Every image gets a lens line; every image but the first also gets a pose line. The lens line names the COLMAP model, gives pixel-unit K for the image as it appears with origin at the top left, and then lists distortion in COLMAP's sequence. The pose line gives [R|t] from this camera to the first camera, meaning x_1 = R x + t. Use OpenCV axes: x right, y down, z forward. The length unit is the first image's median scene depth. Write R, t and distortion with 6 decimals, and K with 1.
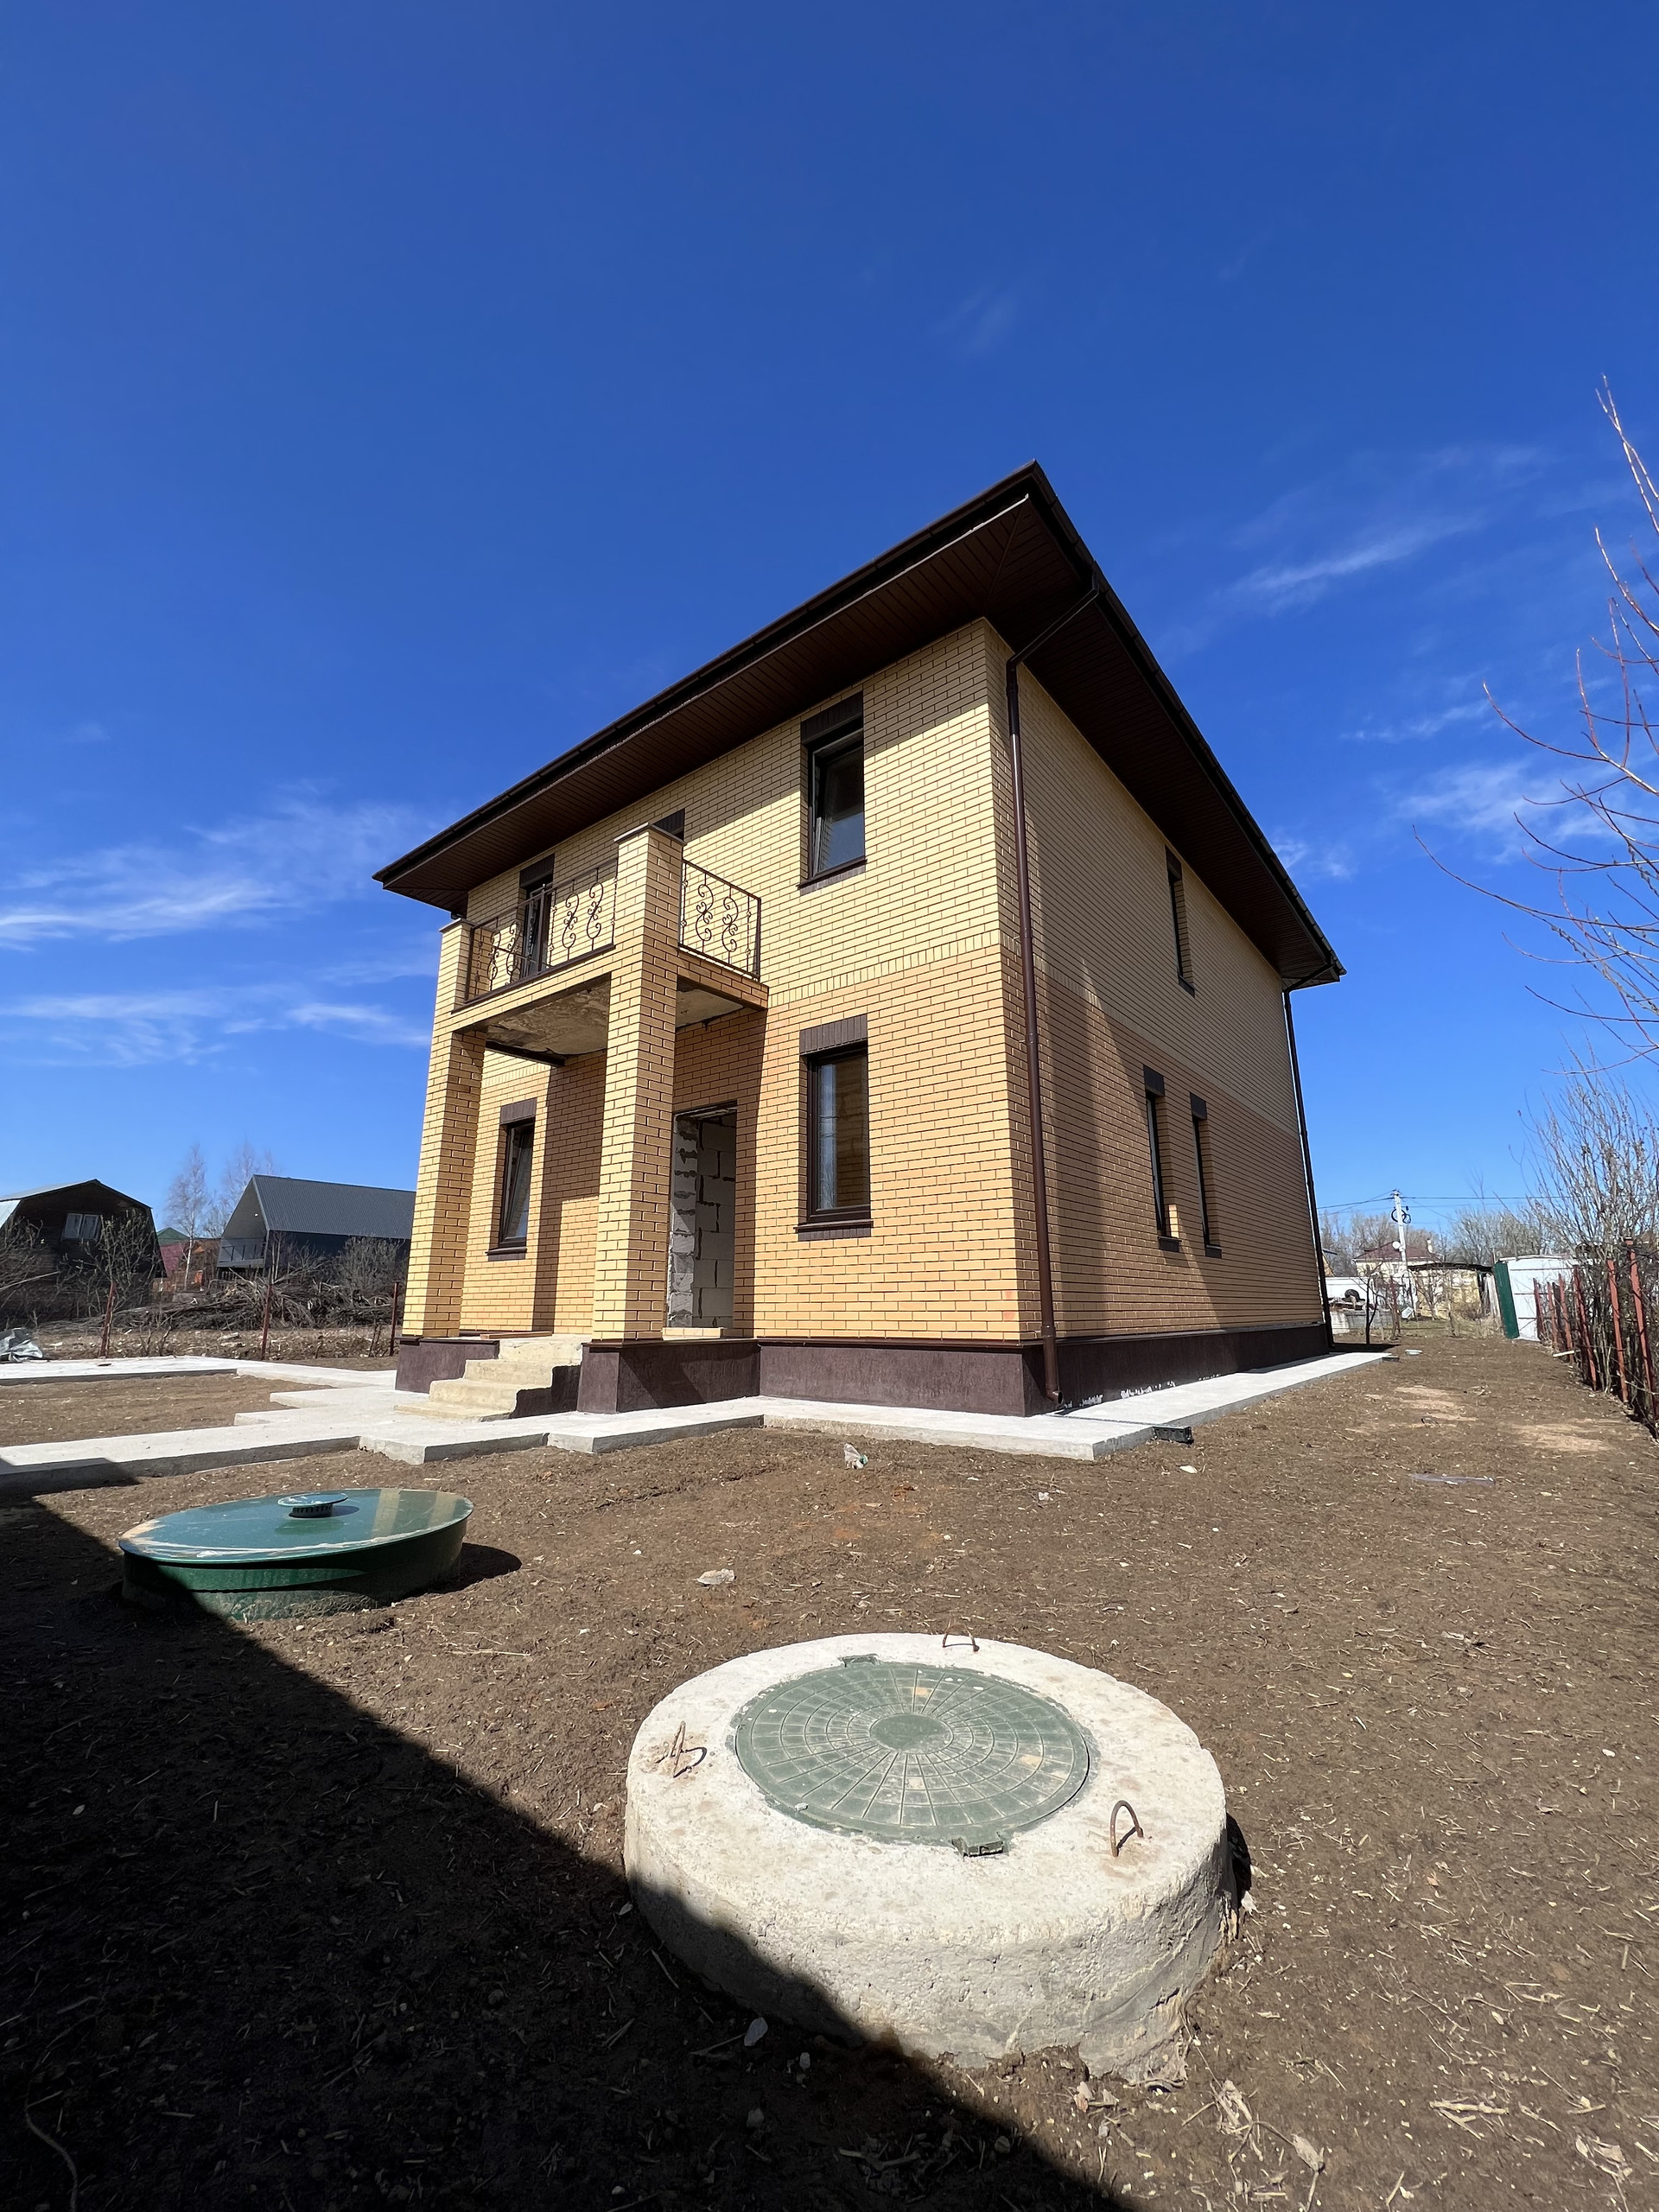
lens RADIAL K [[884.7, 0, 830.7], [0, 884.7, 1104.0], [0, 0, 1]] dist [-0.000914, 0.000659]
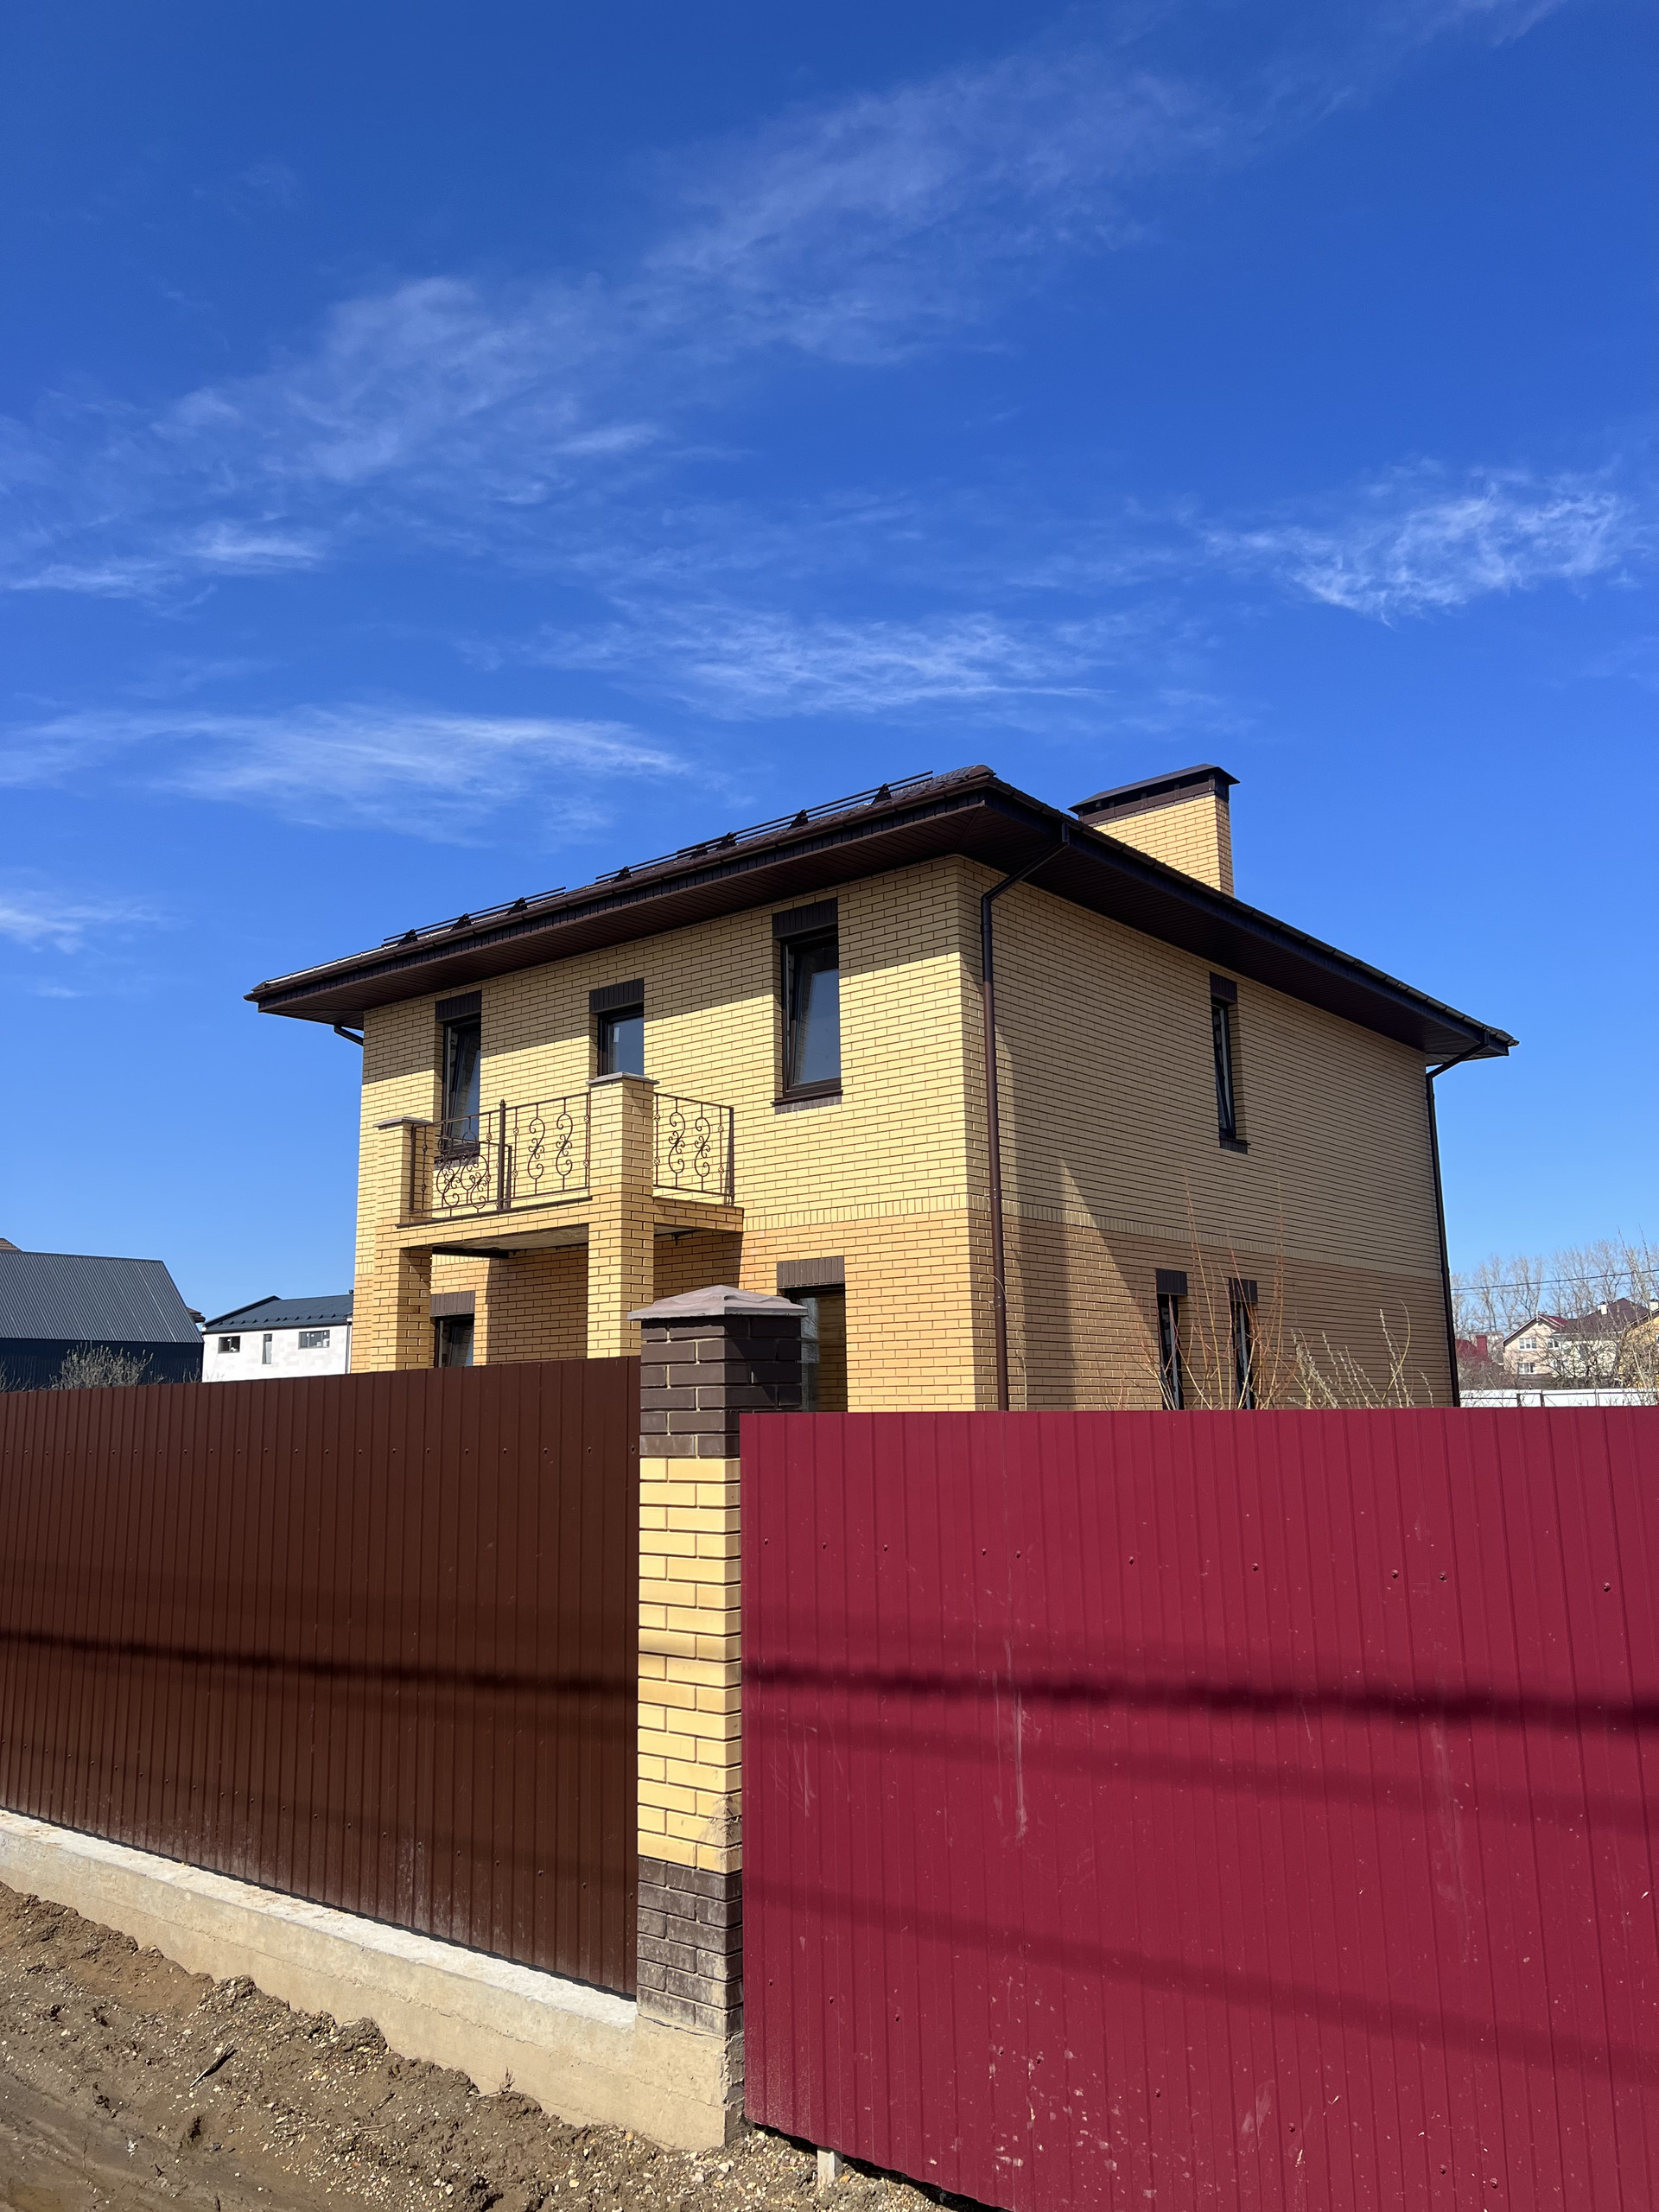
lens RADIAL K [[1648.7, 0, 819.1], [0, 1648.7, 1104.0], [0, 0, 1]] dist [0.065816, -0.059374]
pose [[0.999773, -0.016994, -0.012849, 0.039427], [0.017432, 0.999244, 0.034746, -0.339255], [0.012248, -0.034962, 0.999314, -0.852486]]
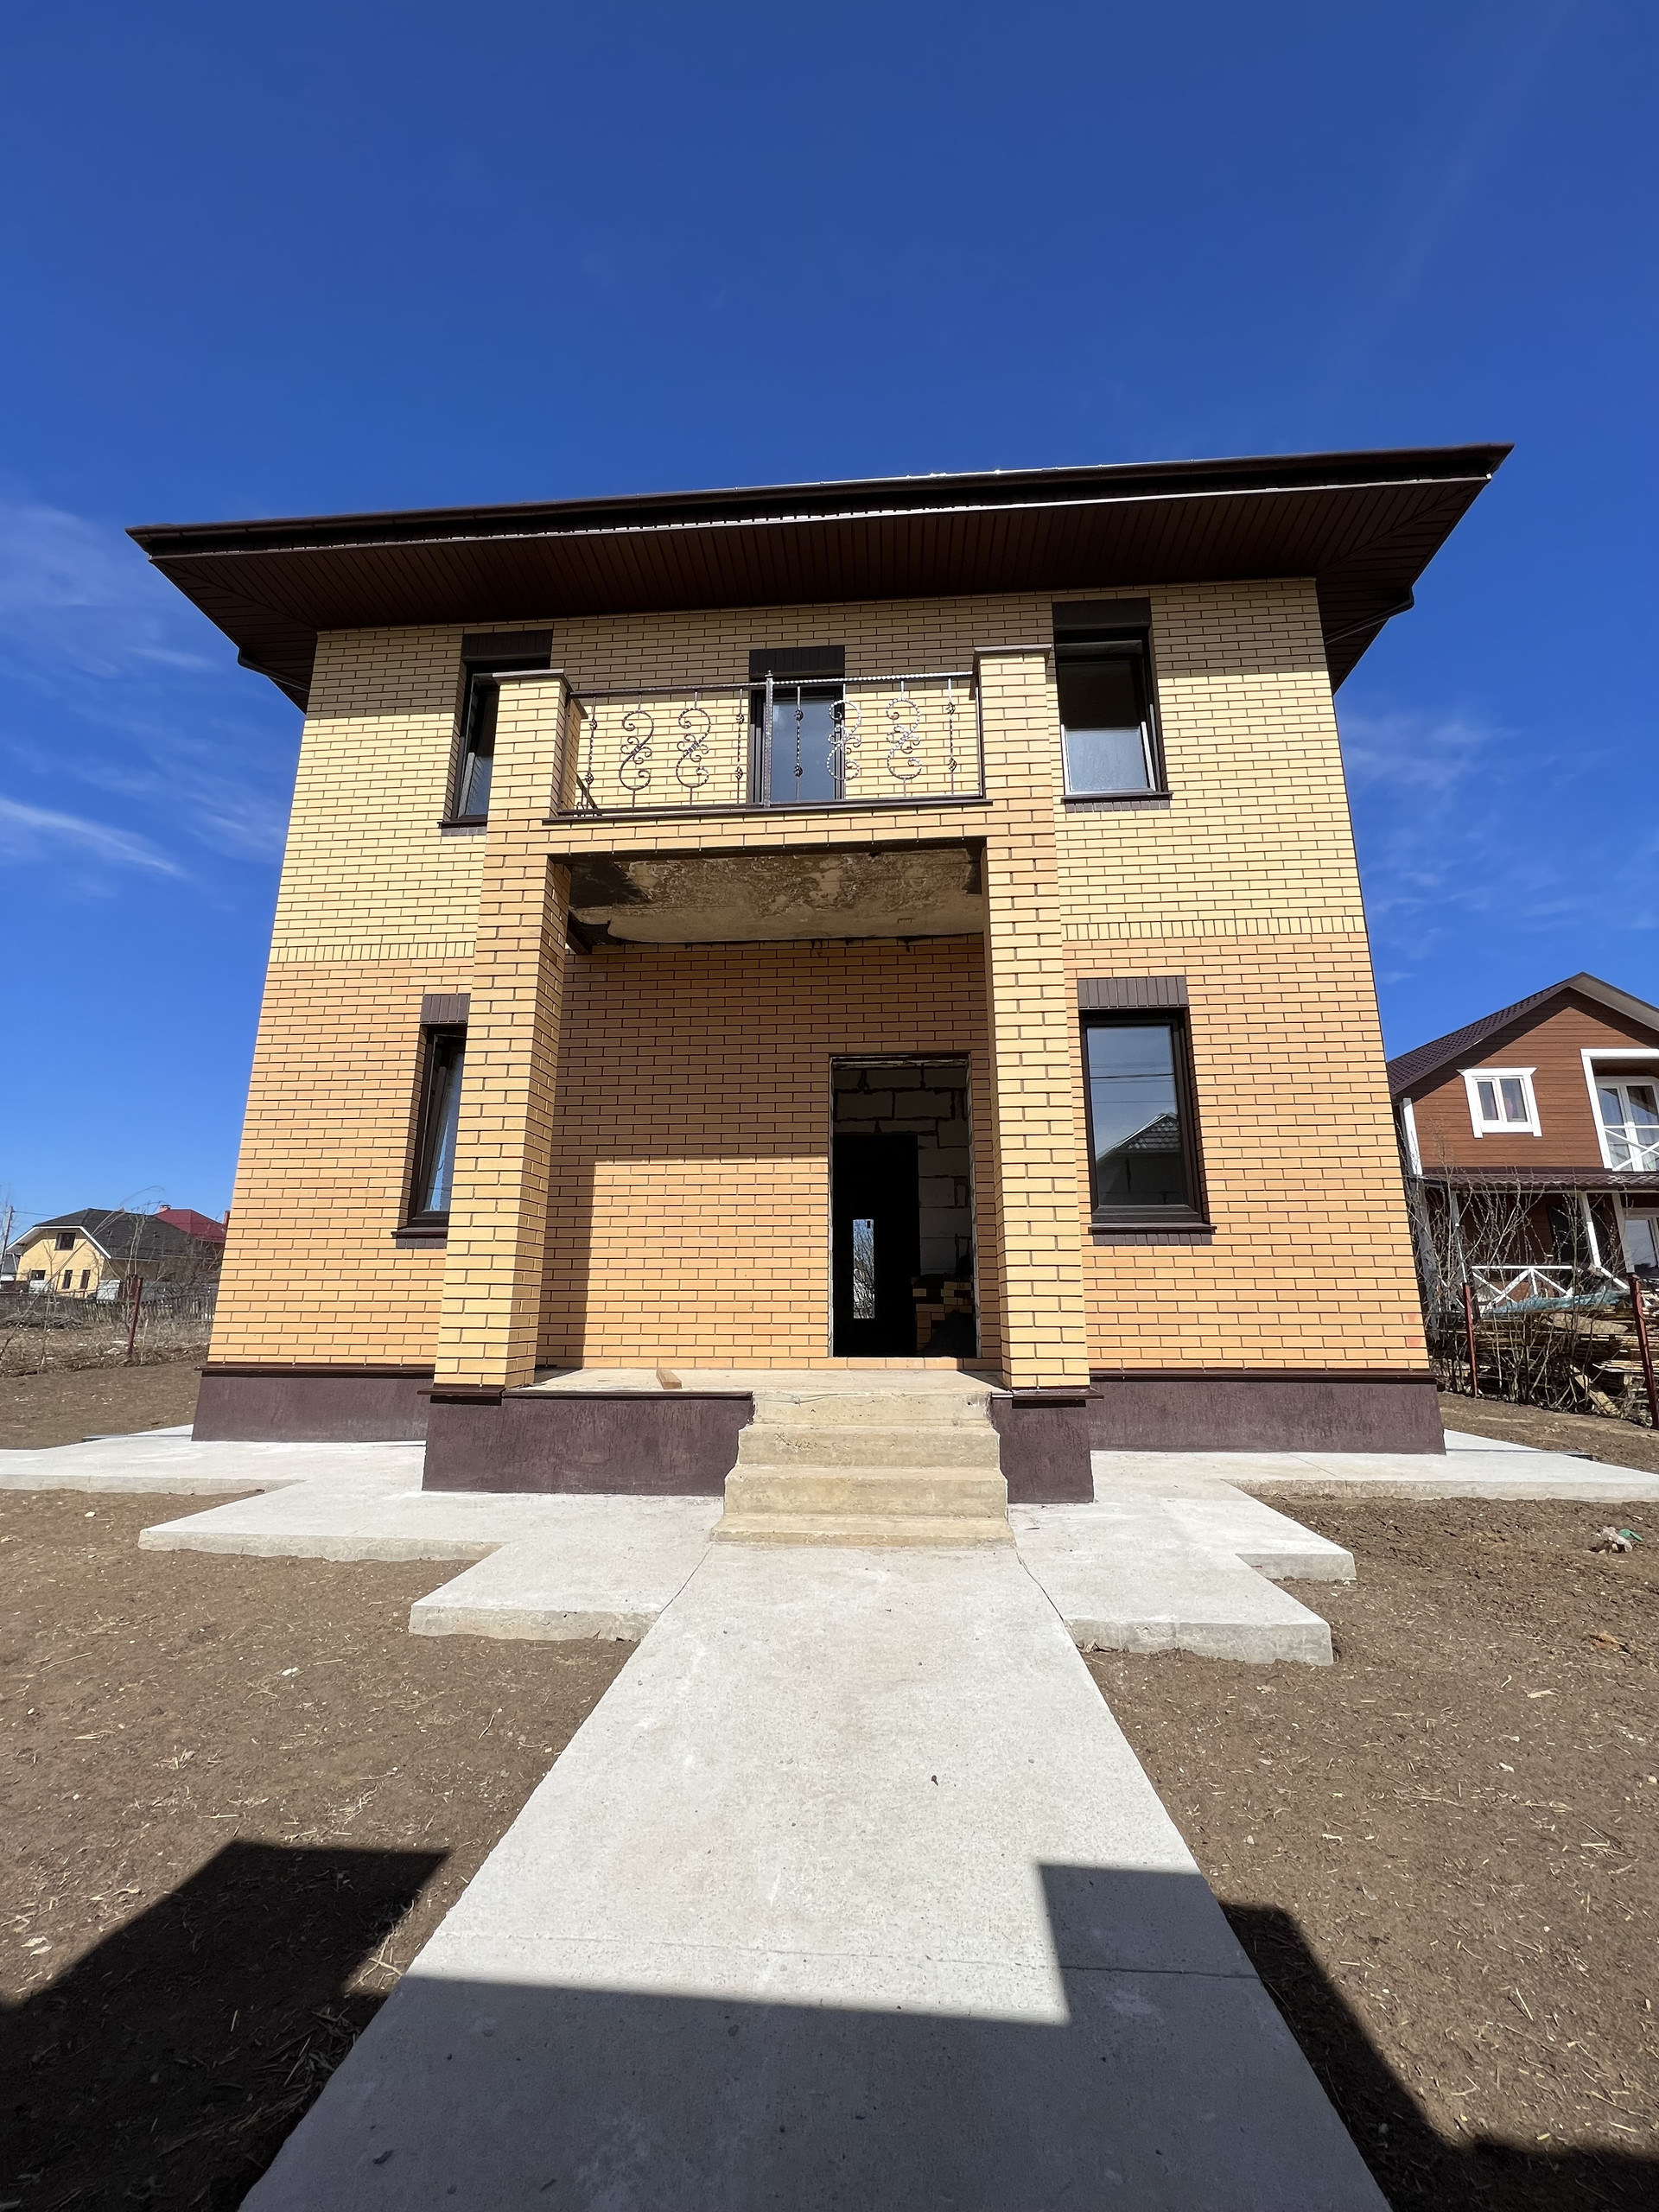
lens RADIAL K [[884.7, 0, 832.2], [0, 884.7, 1116.1], [0, 0, 1]] dist [-0.000914, 0.000659]
pose [[0.836137, 0.124135, 0.534289, -0.664969], [-0.123159, 0.991672, -0.037664, 0.100111], [-0.534515, -0.034311, 0.844462, 0.473437]]
